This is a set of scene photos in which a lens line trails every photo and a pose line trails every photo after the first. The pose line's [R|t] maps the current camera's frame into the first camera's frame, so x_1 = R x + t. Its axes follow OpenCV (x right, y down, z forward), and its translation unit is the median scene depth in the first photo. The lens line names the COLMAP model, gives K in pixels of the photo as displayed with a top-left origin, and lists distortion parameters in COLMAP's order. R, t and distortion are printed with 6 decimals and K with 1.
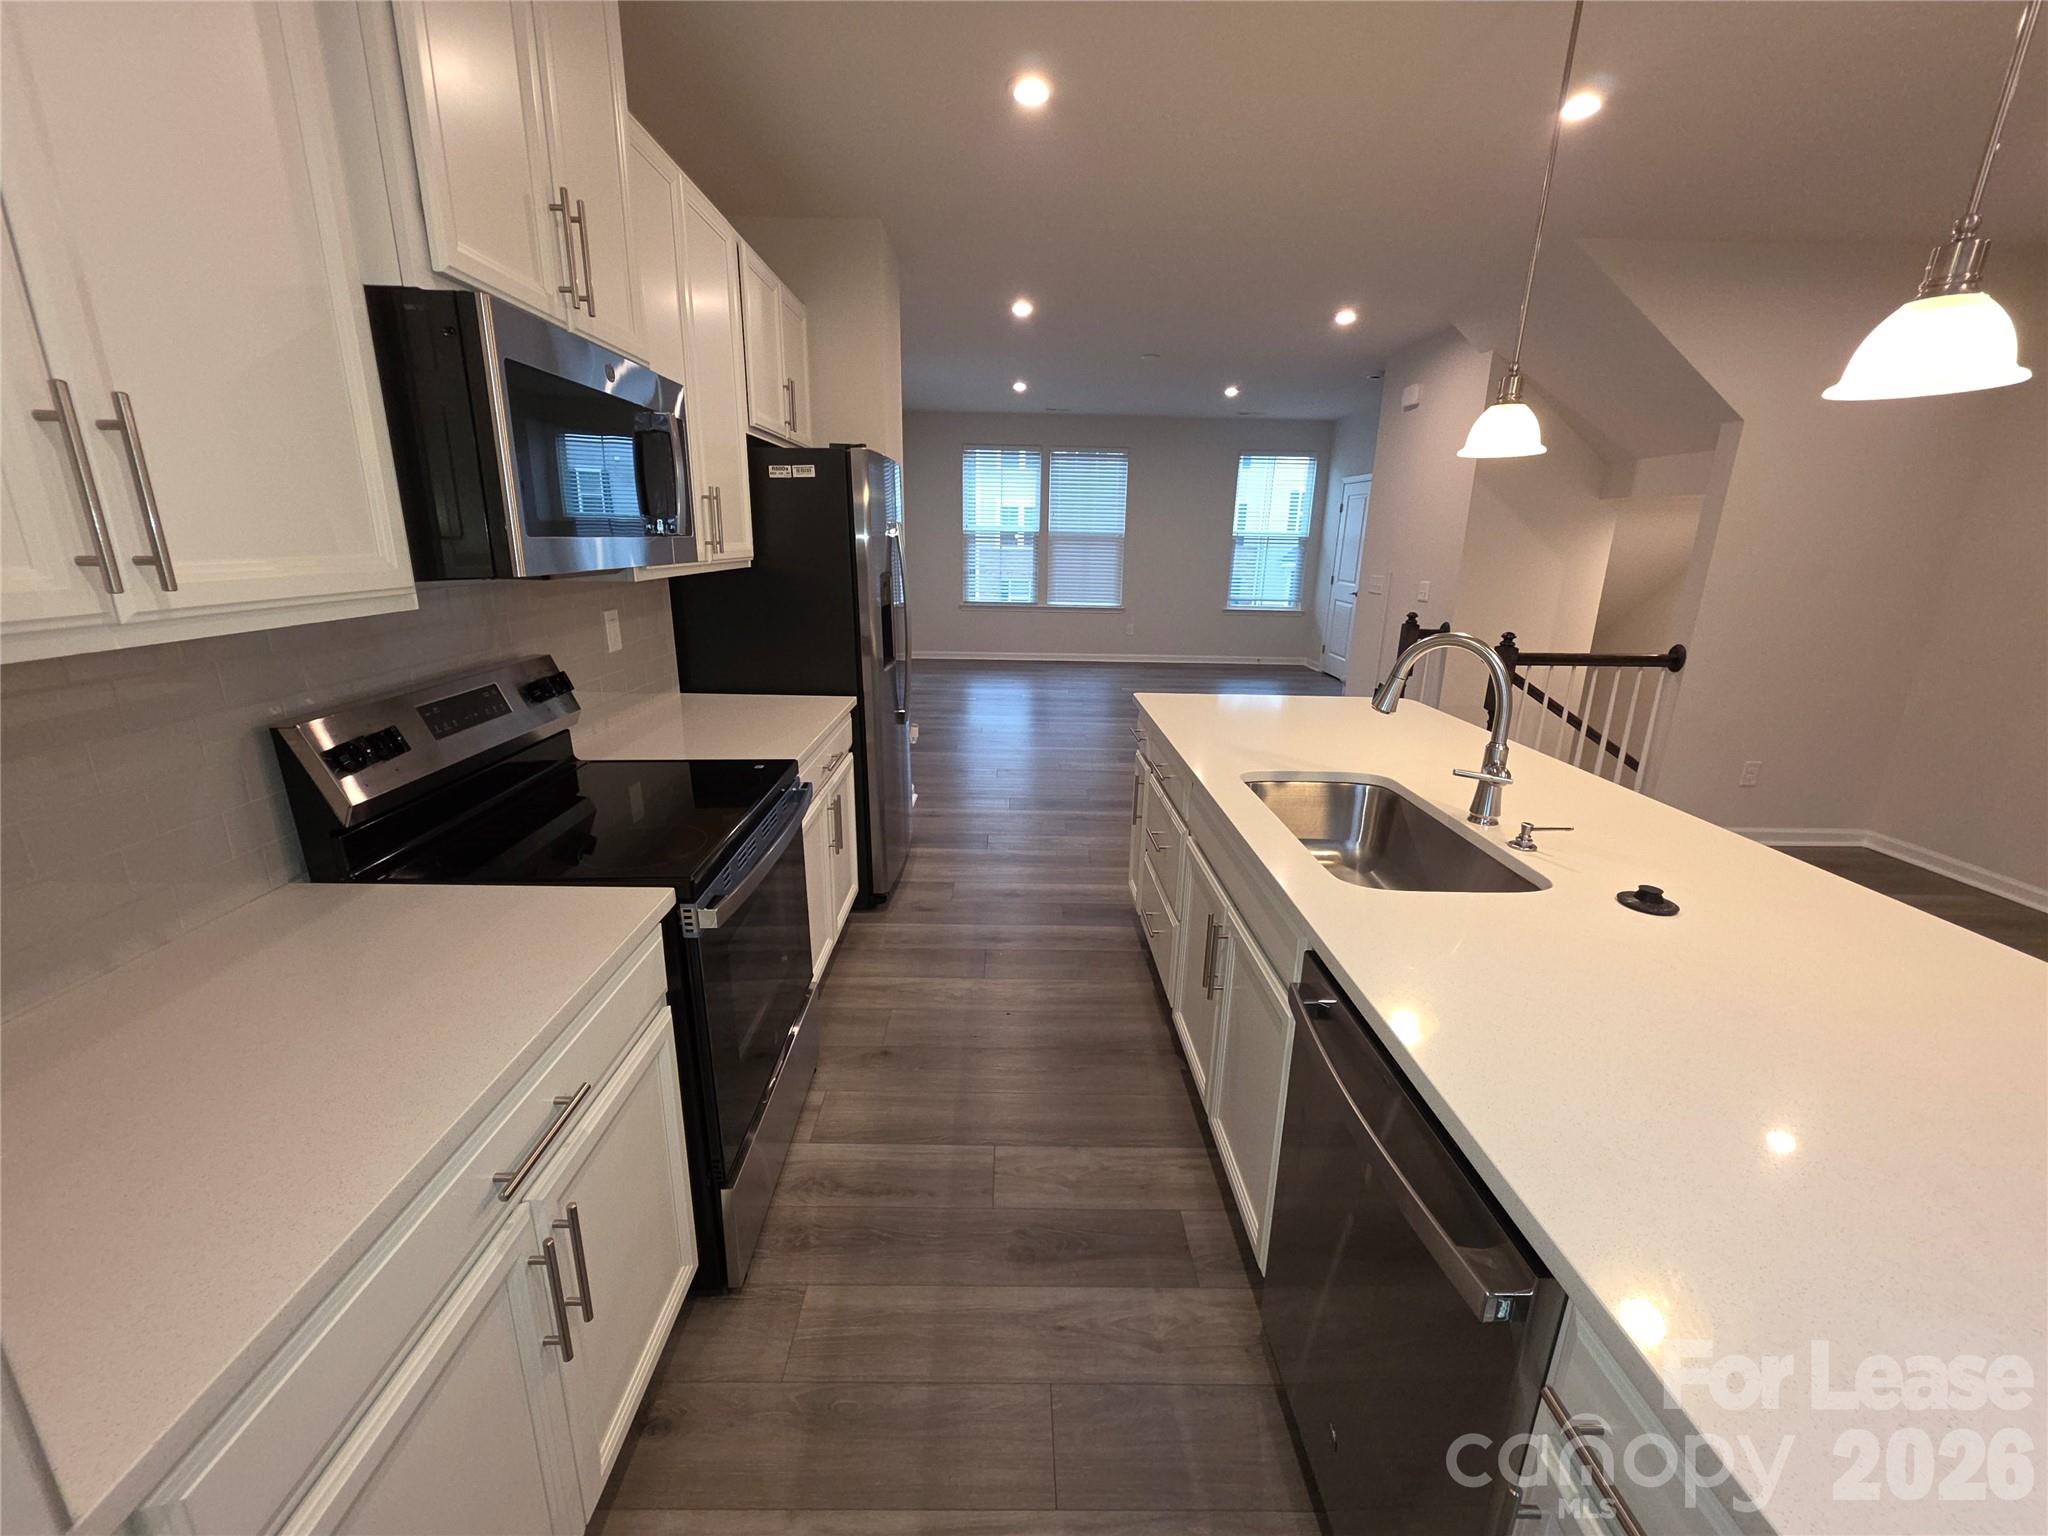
lens RADIAL K [[821.1, 0, 1017.2], [0, 821.1, 762.7], [0, 0, 1]] dist [0.004501, 0.000837]
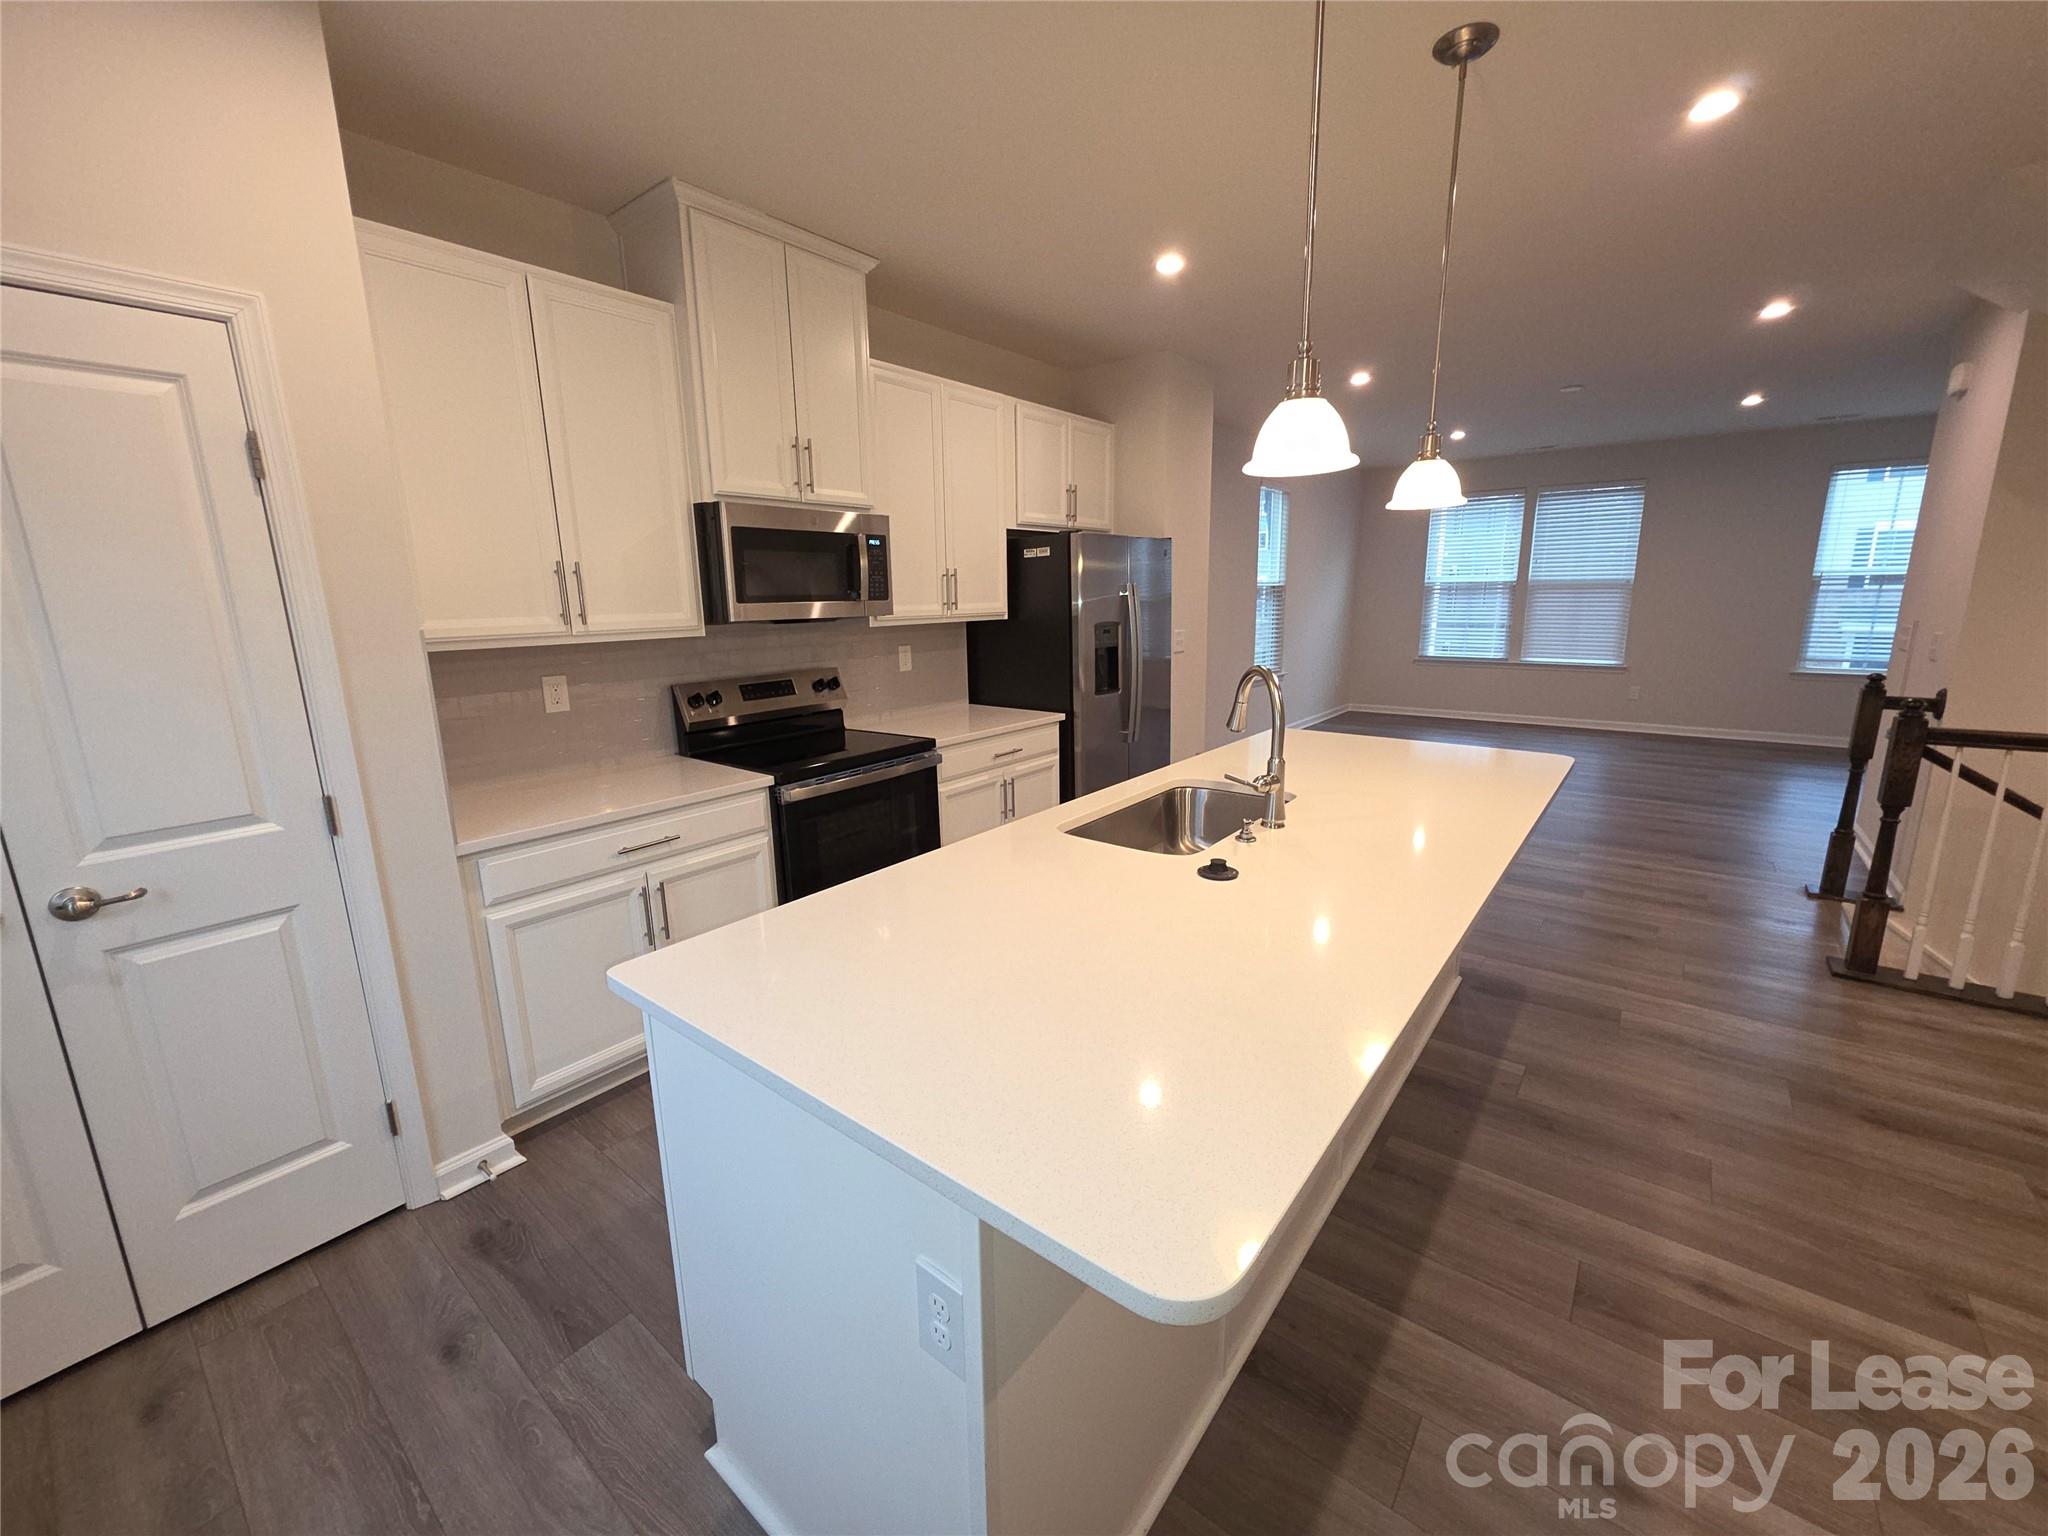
lens RADIAL K [[821.1, 0, 1019.9], [0, 821.1, 763.1], [0, 0, 1]] dist [0.004501, 0.000837]
pose [[0.770455, 0.100580, -0.629510, 0.644362], [-0.142133, 0.989721, -0.015823, 0.033989], [0.621447, 0.101665, 0.776832, -0.087810]]
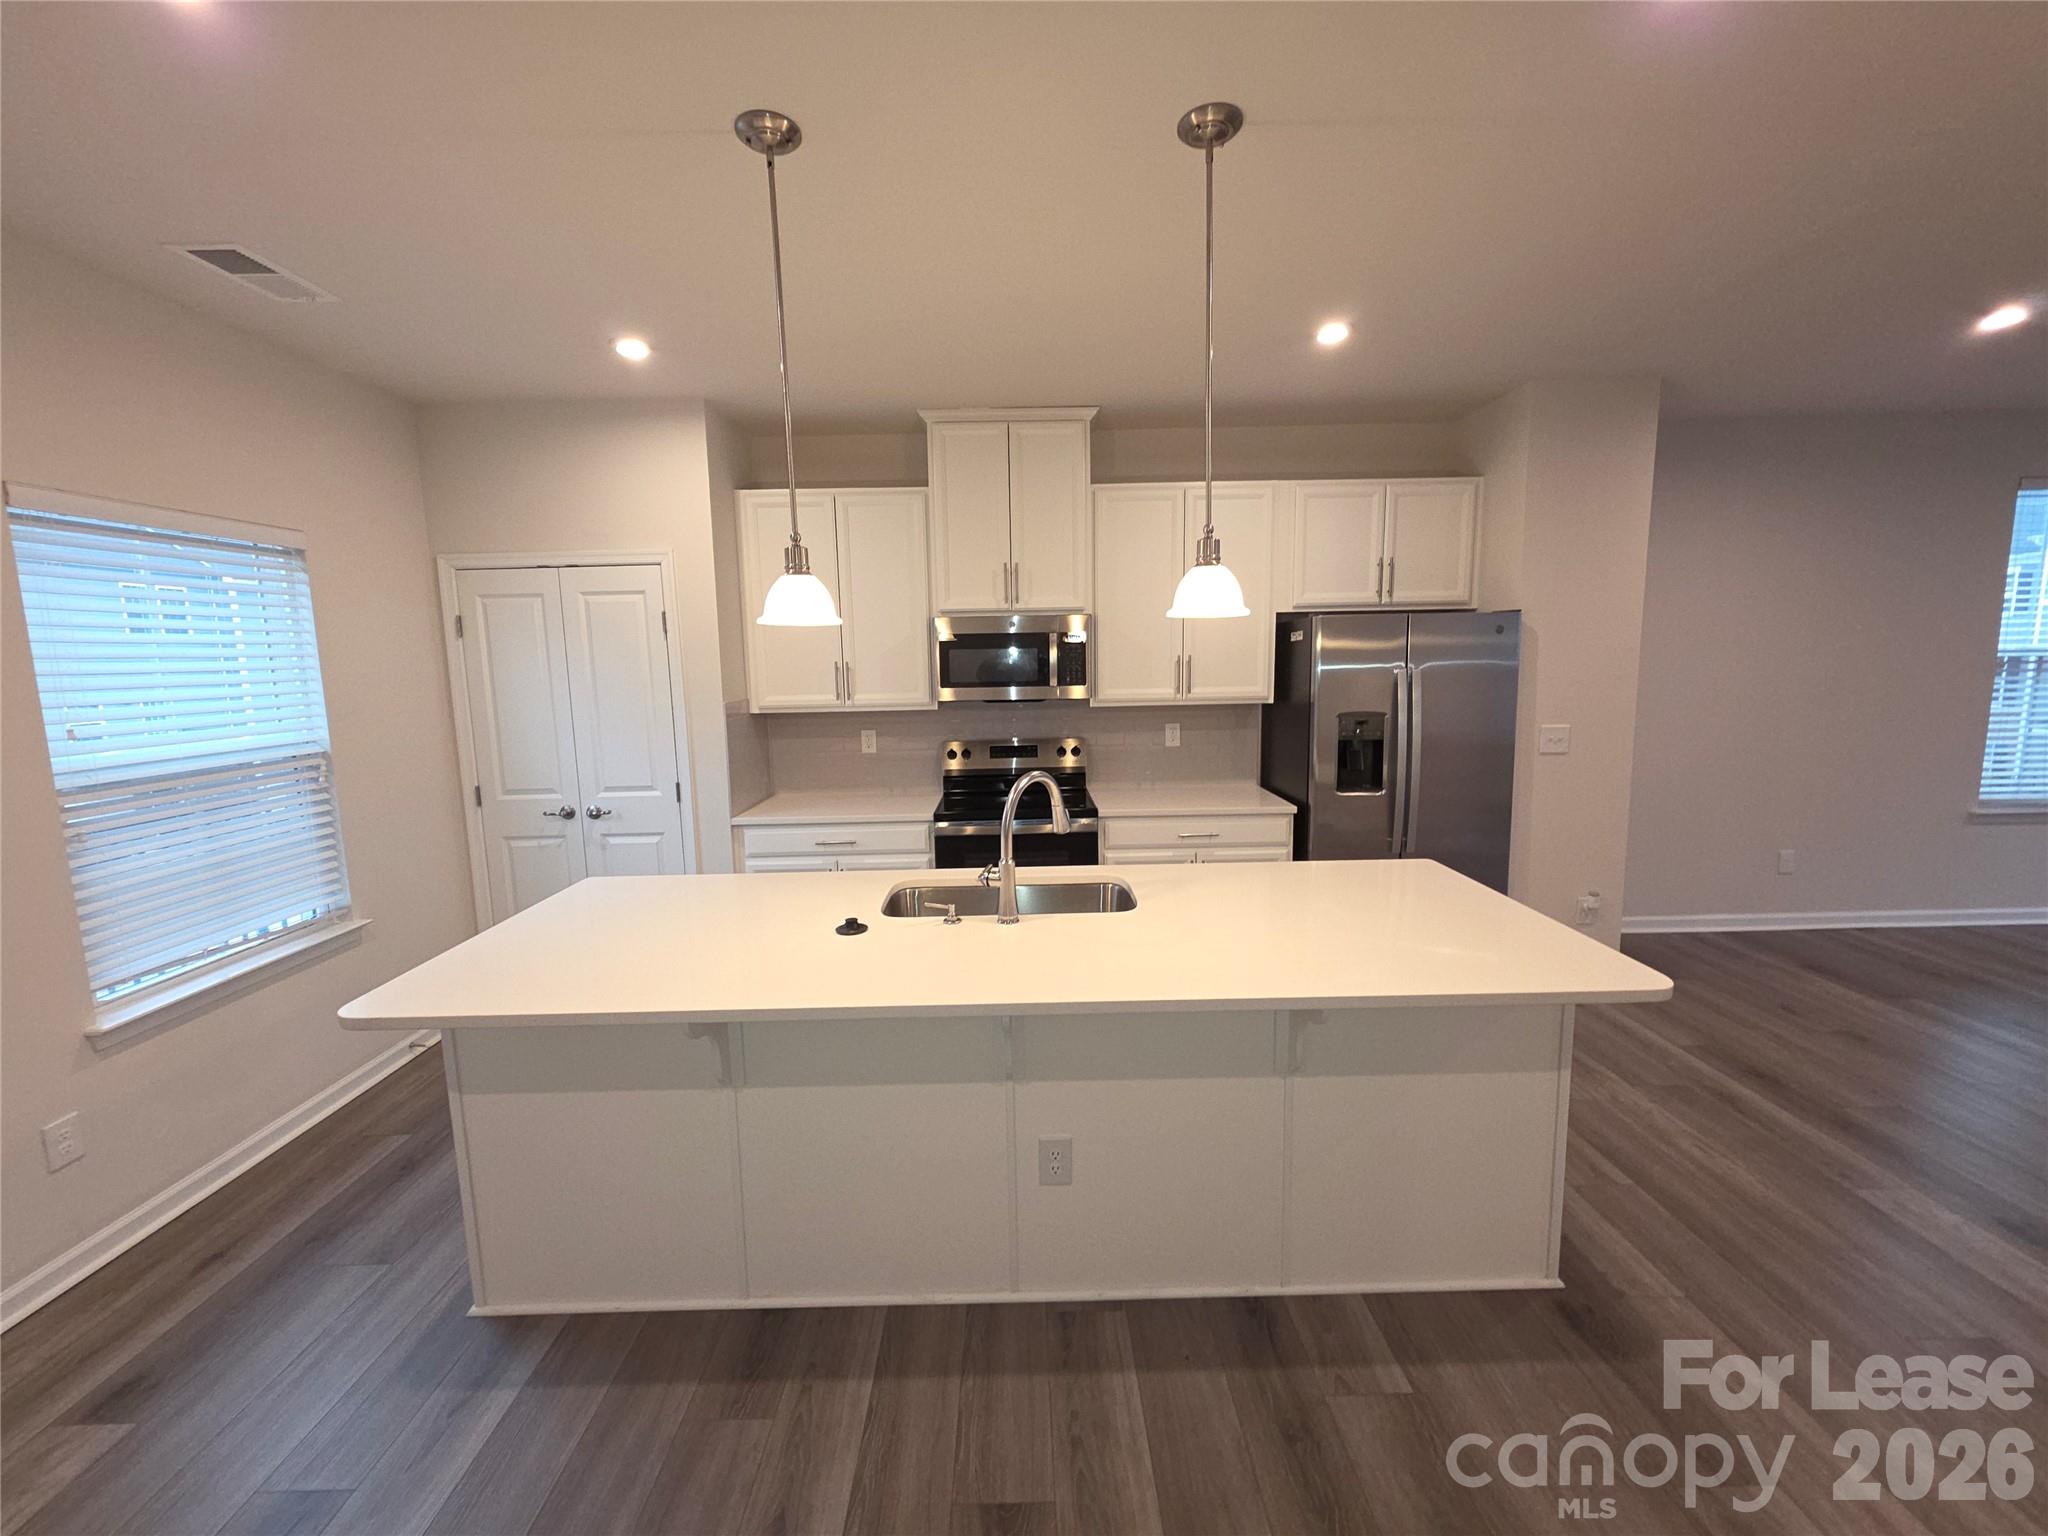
lens RADIAL K [[821.1, 0, 1020.5], [0, 821.1, 760.8], [0, 0, 1]] dist [0.004501, 0.000837]
pose [[-0.015312, 0.108332, -0.993997, 1.125662], [-0.249275, 0.962311, 0.108718, -0.191205], [0.968312, 0.249443, 0.012270, 0.598509]]
